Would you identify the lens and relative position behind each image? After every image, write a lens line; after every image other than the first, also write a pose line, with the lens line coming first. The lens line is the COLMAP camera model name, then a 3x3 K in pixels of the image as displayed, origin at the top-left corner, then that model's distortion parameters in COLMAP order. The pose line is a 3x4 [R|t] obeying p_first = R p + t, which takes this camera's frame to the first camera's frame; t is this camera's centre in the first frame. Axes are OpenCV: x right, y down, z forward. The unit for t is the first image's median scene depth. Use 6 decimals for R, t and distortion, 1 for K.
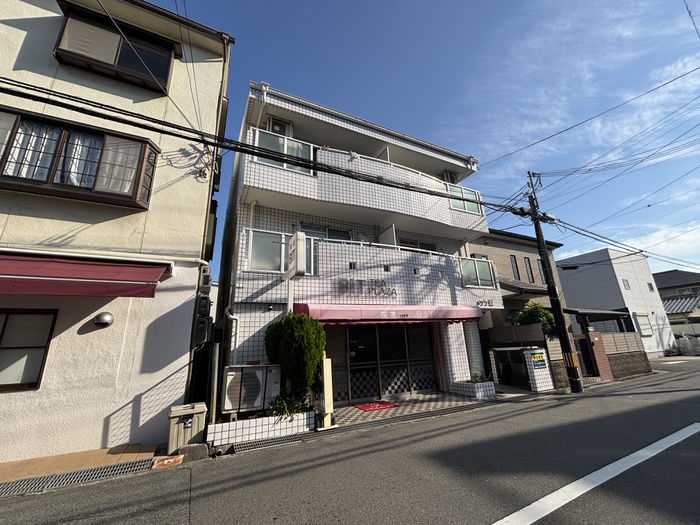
lens RADIAL K [[283.2, 0, 349.7], [0, 283.2, 263.0], [0, 0, 1]] dist [-0.001218, -0.000826]
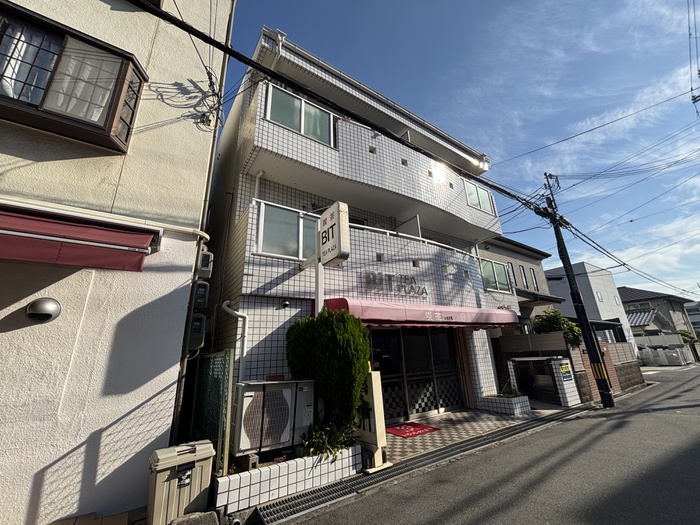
lens RADIAL K [[283.2, 0, 350.5], [0, 283.2, 262.9], [0, 0, 1]] dist [-0.001218, -0.000826]
pose [[0.991396, 0.043636, 0.123410, -0.233051], [-0.039480, 0.998574, -0.035923, 0.077862], [-0.124802, 0.030741, 0.991705, 0.244473]]
